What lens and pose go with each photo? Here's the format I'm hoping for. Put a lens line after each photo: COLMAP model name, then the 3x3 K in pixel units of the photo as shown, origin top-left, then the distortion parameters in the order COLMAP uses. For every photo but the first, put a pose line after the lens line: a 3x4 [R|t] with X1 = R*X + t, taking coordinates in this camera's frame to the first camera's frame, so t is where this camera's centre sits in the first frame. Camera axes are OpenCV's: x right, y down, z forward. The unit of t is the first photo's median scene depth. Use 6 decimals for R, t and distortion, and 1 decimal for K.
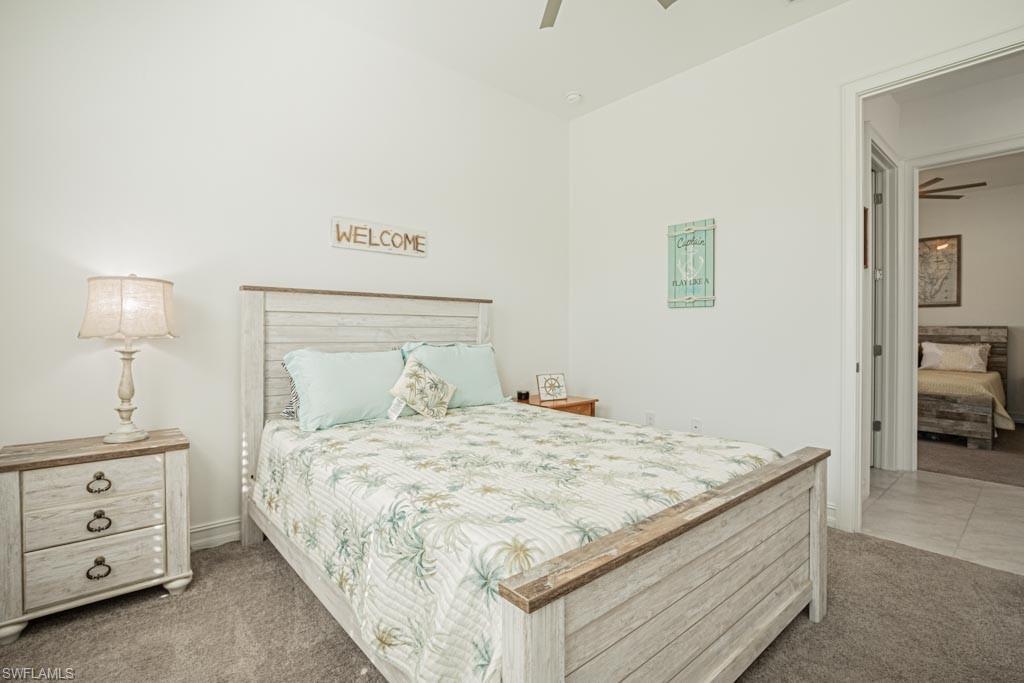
lens RADIAL K [[483.9, 0, 489.8], [0, 483.9, 329.0], [0, 0, 1]] dist [-0.002951, -0.001291]
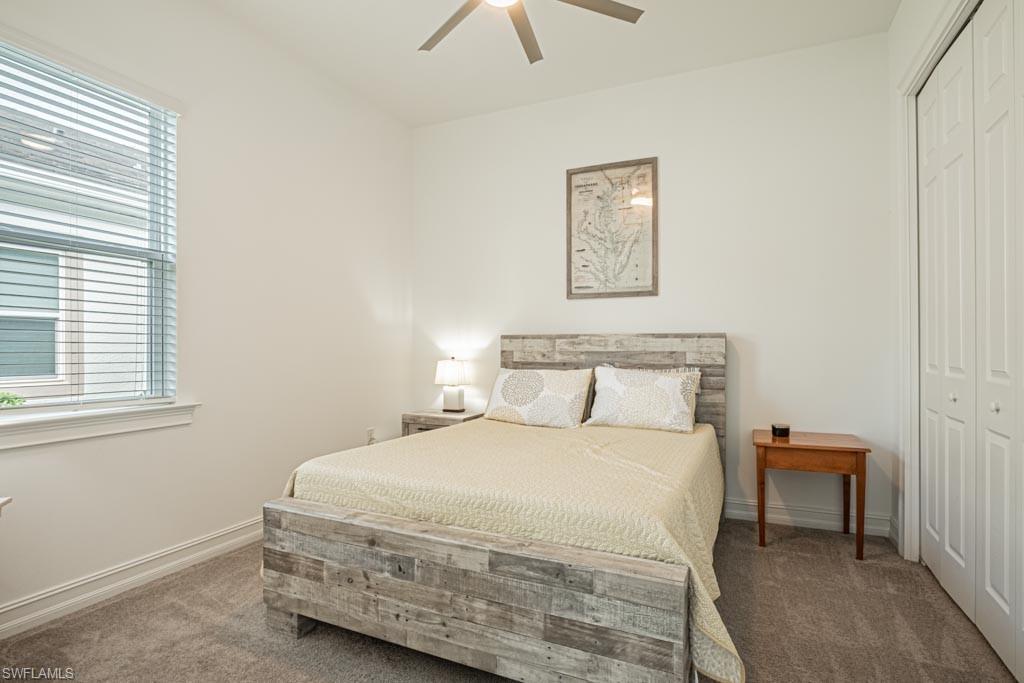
lens RADIAL K [[520.6, 0, 512.0], [0, 520.6, 341.5], [0, 0, 1]] dist [-0.001906, -0.000190]
pose [[0.908612, -0.000188, 0.417640, 0.514197], [0.003452, 0.999969, -0.007060, 0.004748], [-0.417626, 0.007857, 0.908585, 0.477162]]
